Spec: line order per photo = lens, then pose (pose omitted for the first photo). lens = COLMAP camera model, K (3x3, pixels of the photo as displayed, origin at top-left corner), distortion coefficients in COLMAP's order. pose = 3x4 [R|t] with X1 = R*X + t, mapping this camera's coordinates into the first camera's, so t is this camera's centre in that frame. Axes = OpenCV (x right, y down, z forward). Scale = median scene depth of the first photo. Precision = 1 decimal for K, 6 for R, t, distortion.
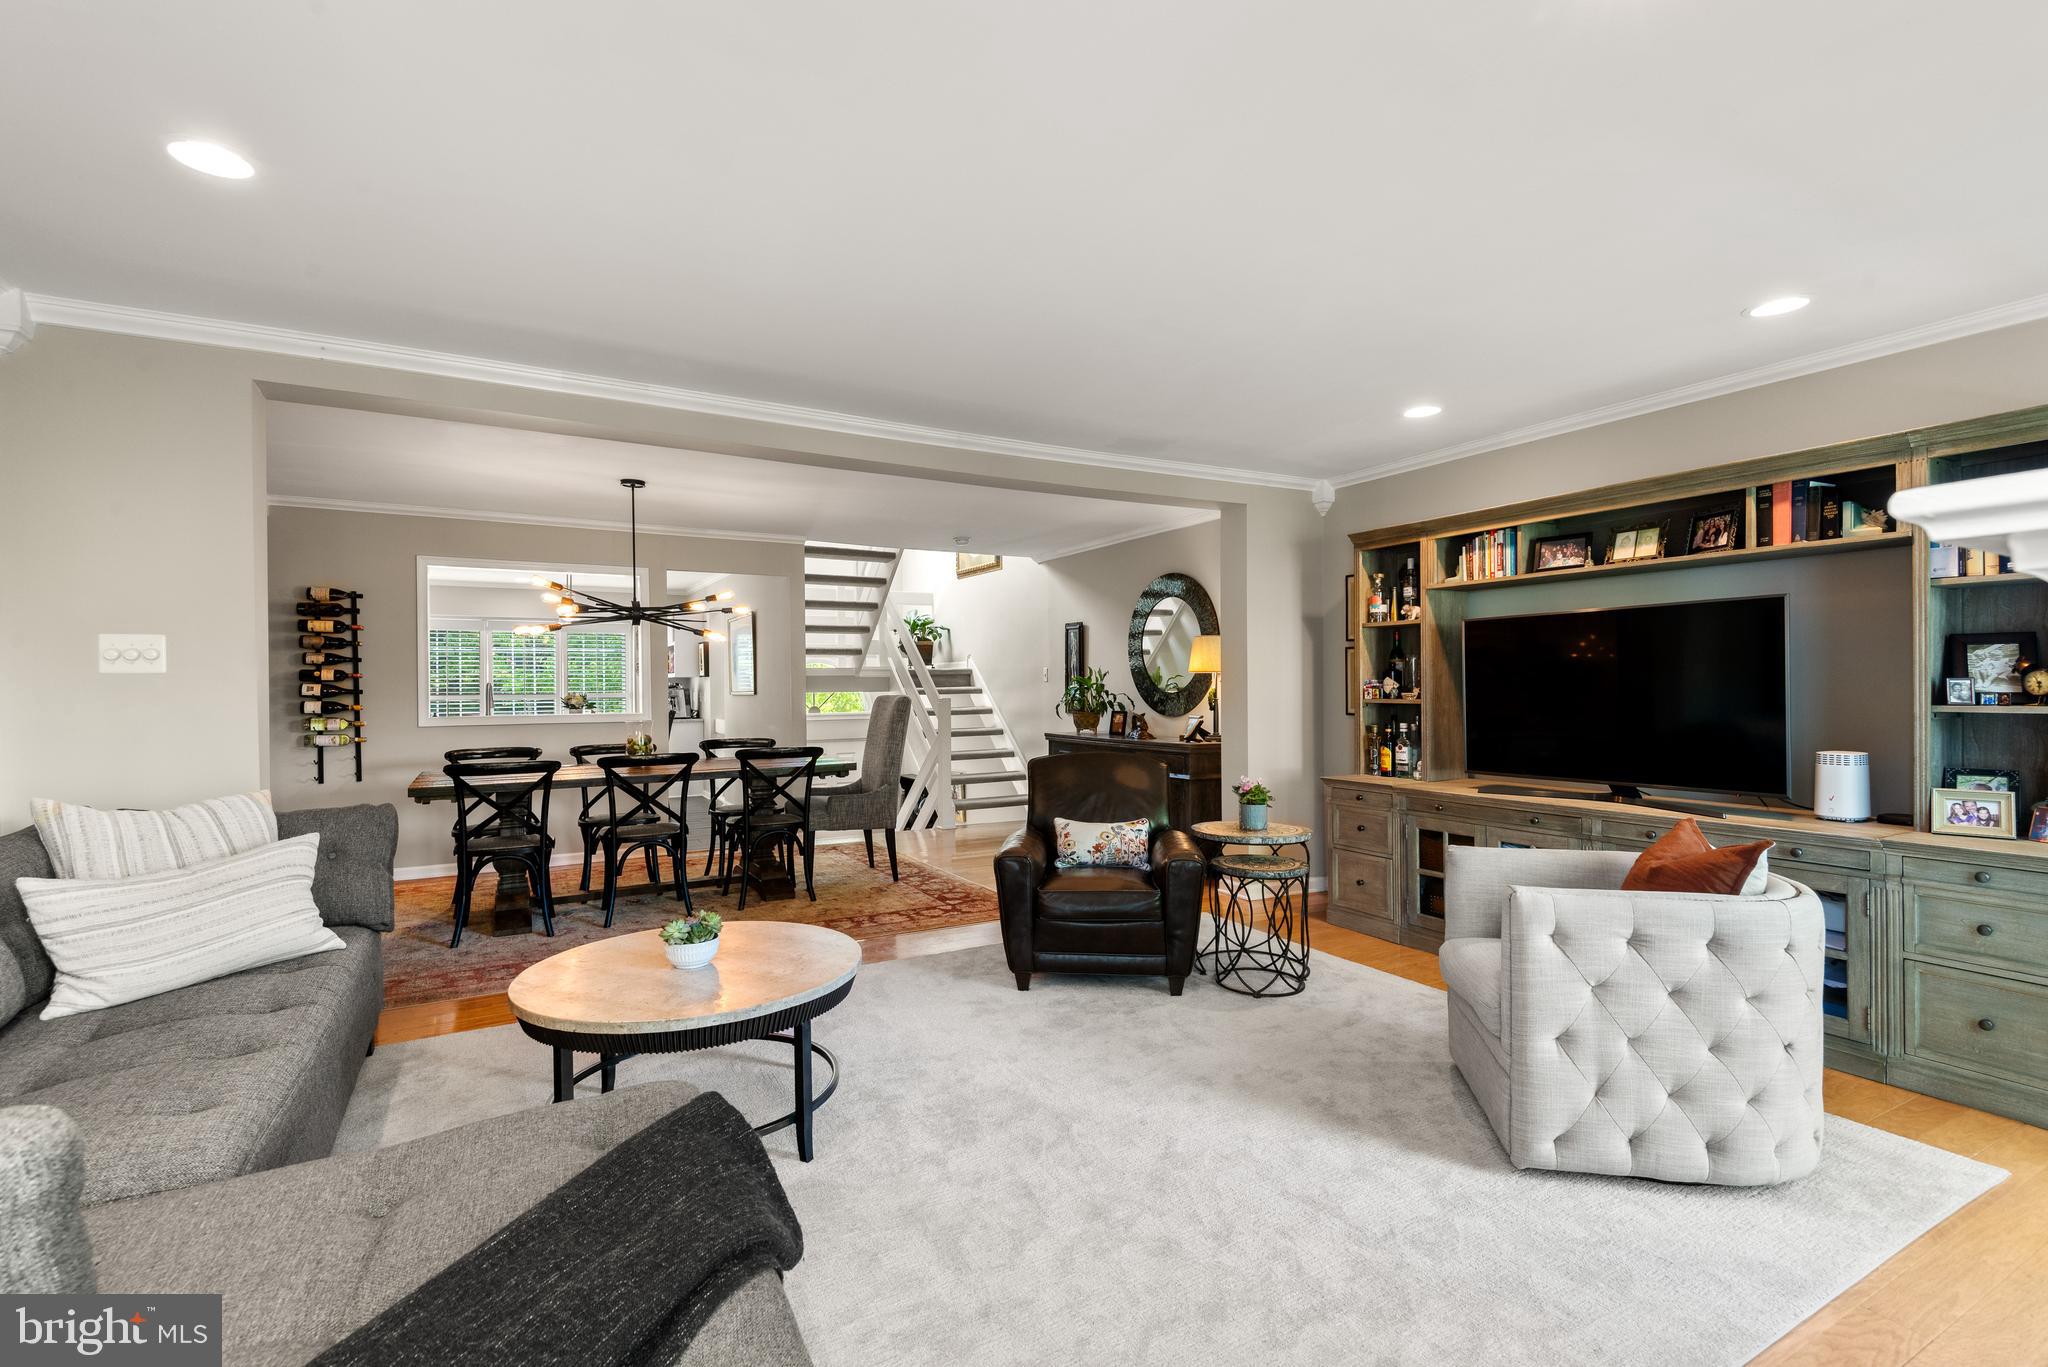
lens RADIAL K [[931.2, 0, 1025.8], [0, 931.2, 680.2], [0, 0, 1]] dist [0.026281, -0.010938]
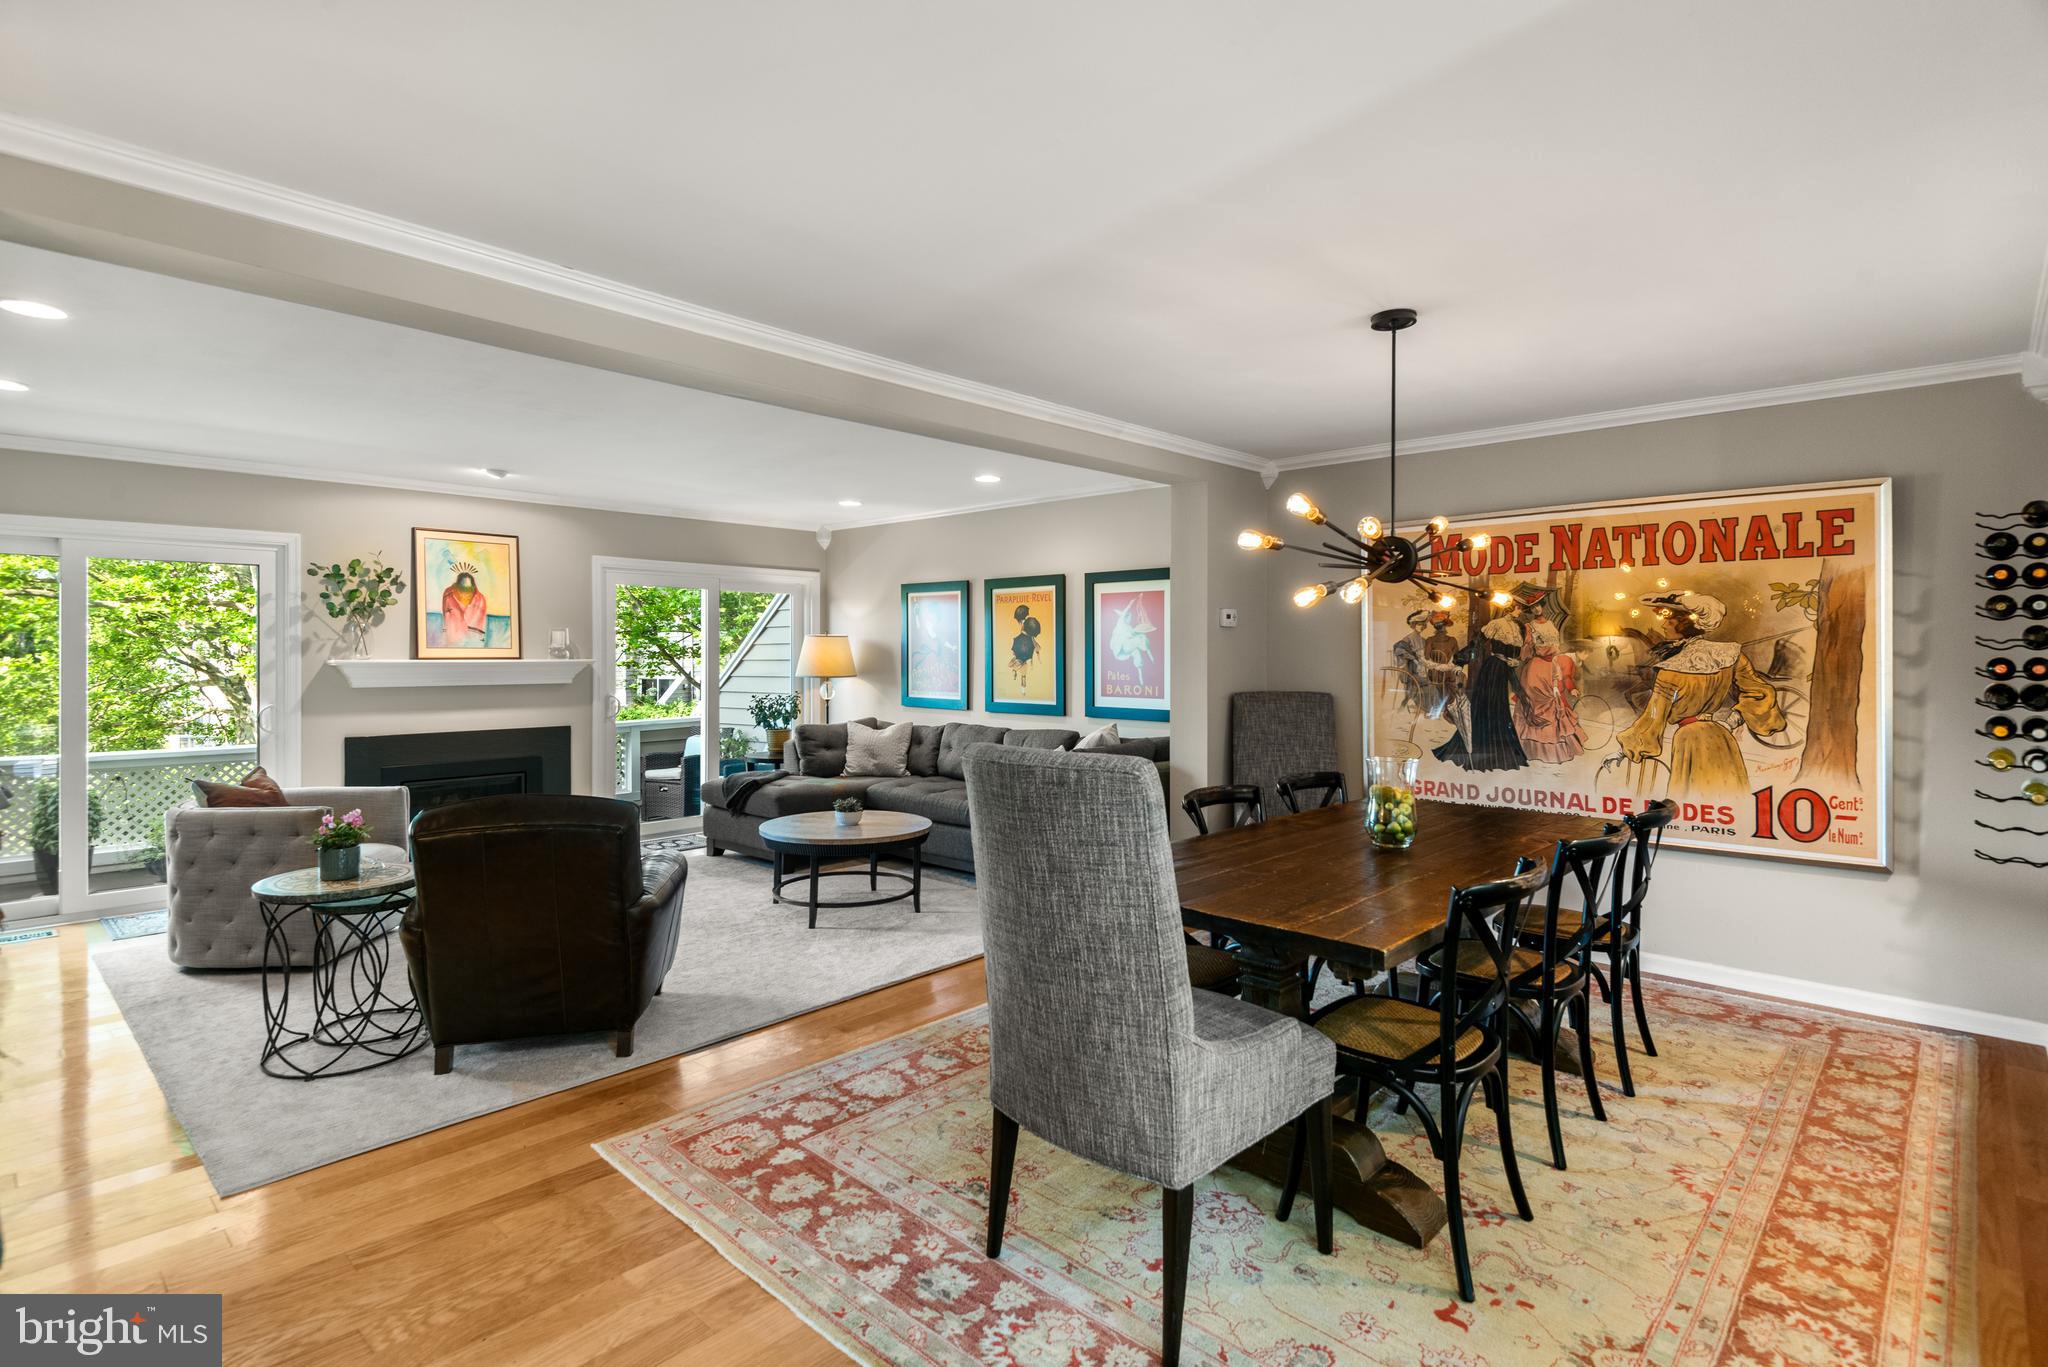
lens RADIAL K [[1010.3, 0, 1028.8], [0, 1010.3, 664.0], [0, 0, 1]] dist [0.013837, -0.008358]
pose [[-0.951434, 0.009223, -0.307716, -0.033763], [0.007877, 0.999953, 0.005614, -0.014955], [0.307753, 0.002918, -0.951462, 1.388030]]
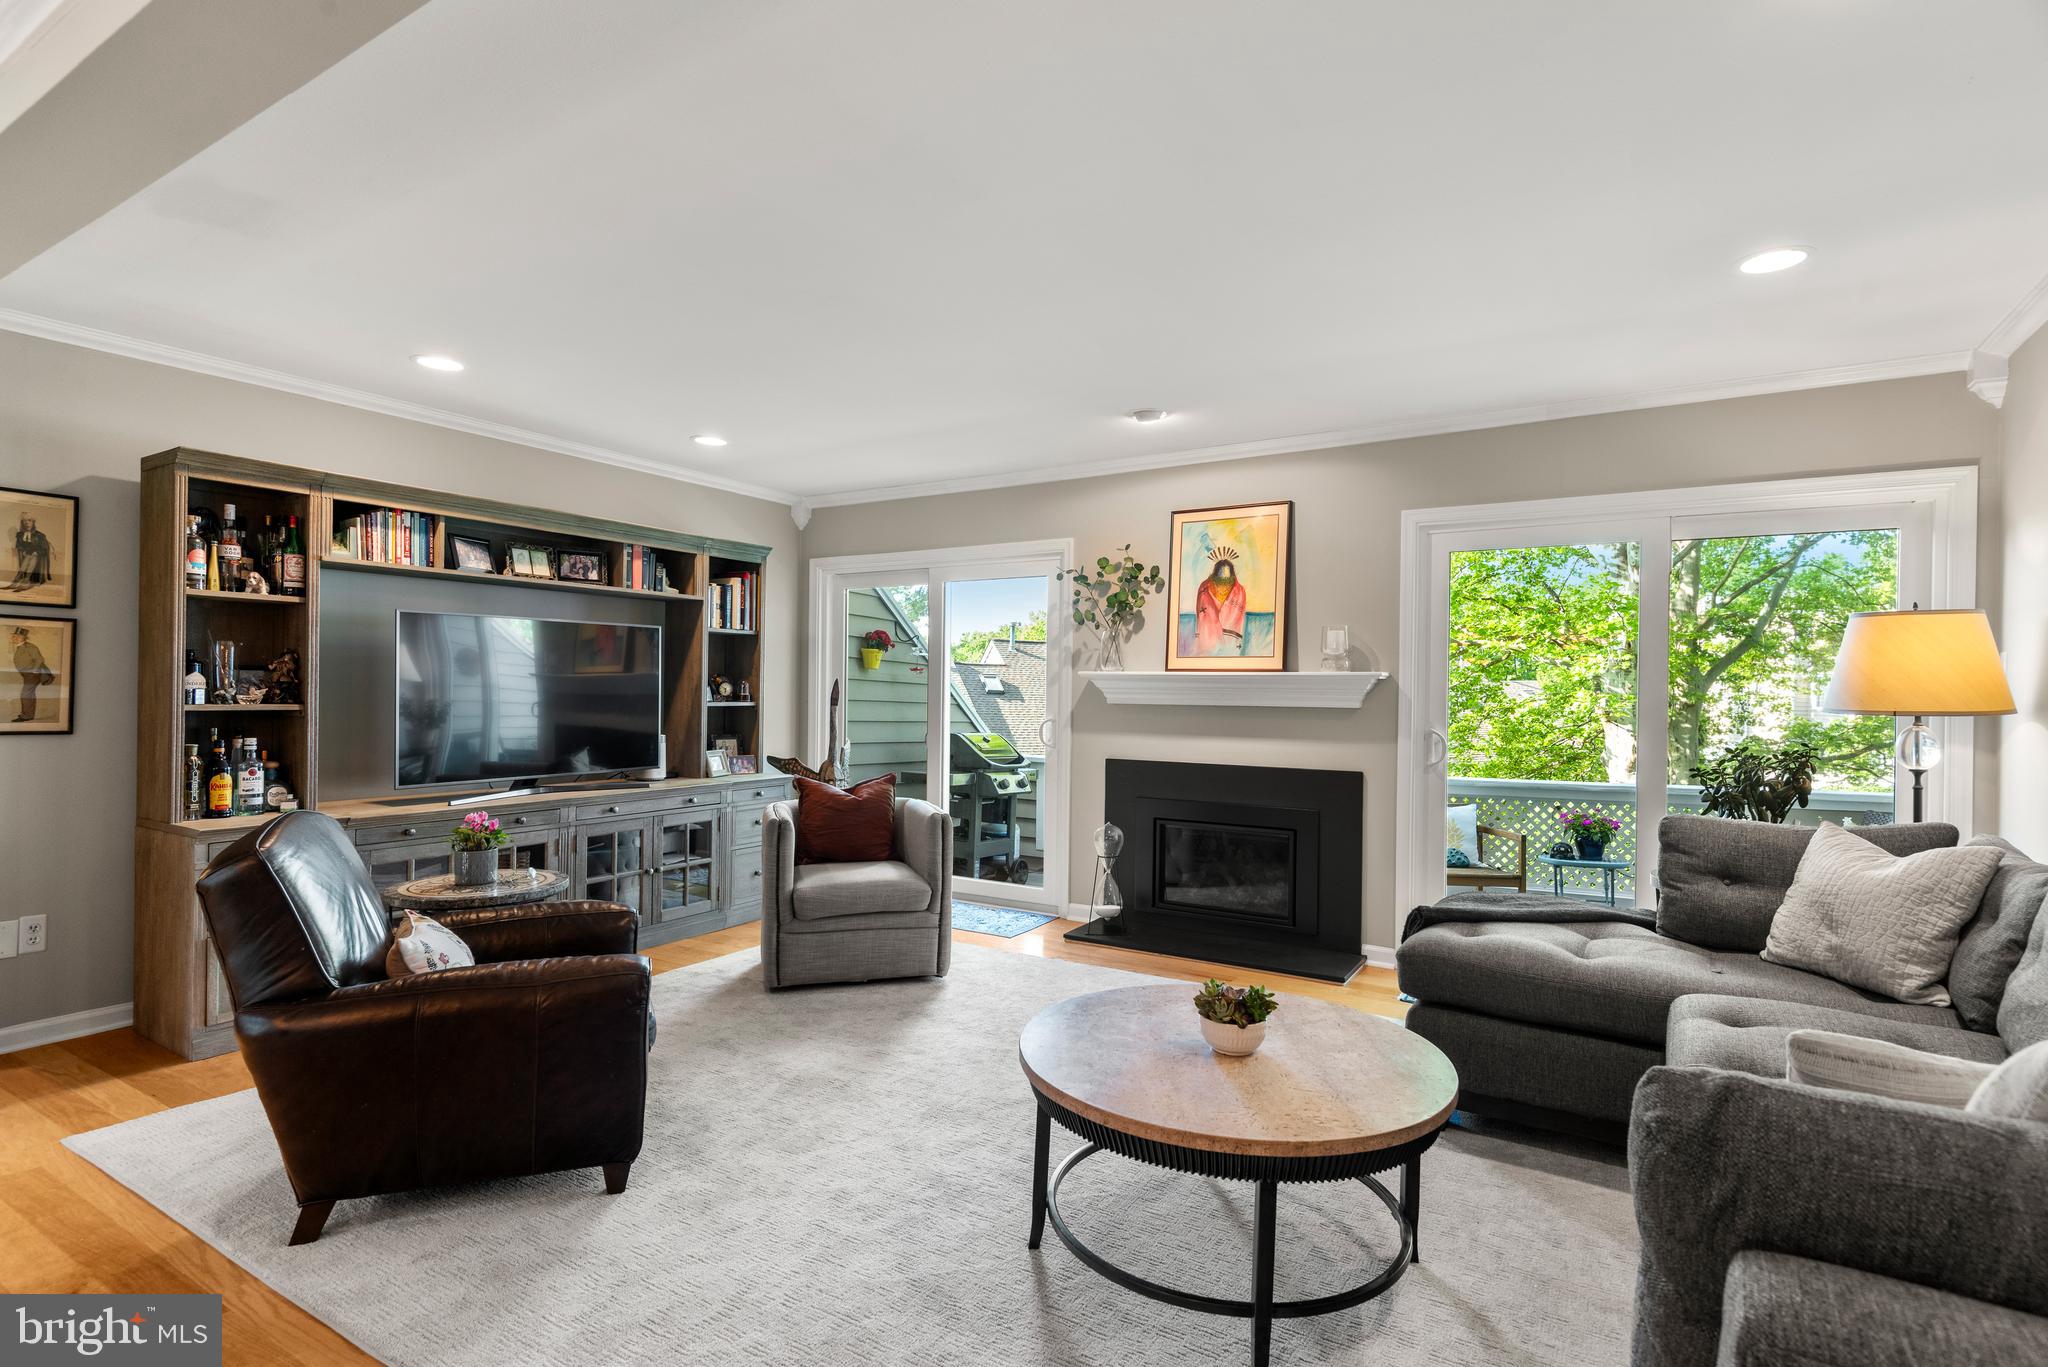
lens RADIAL K [[1010.3, 0, 1012.1], [0, 1010.3, 688.2], [0, 0, 1]] dist [0.013837, -0.008358]
pose [[-0.480619, 0.004041, 0.876920, -0.453070], [-0.014054, 0.999825, -0.012311, 0.008045], [-0.876817, -0.018241, -0.480478, 0.707450]]
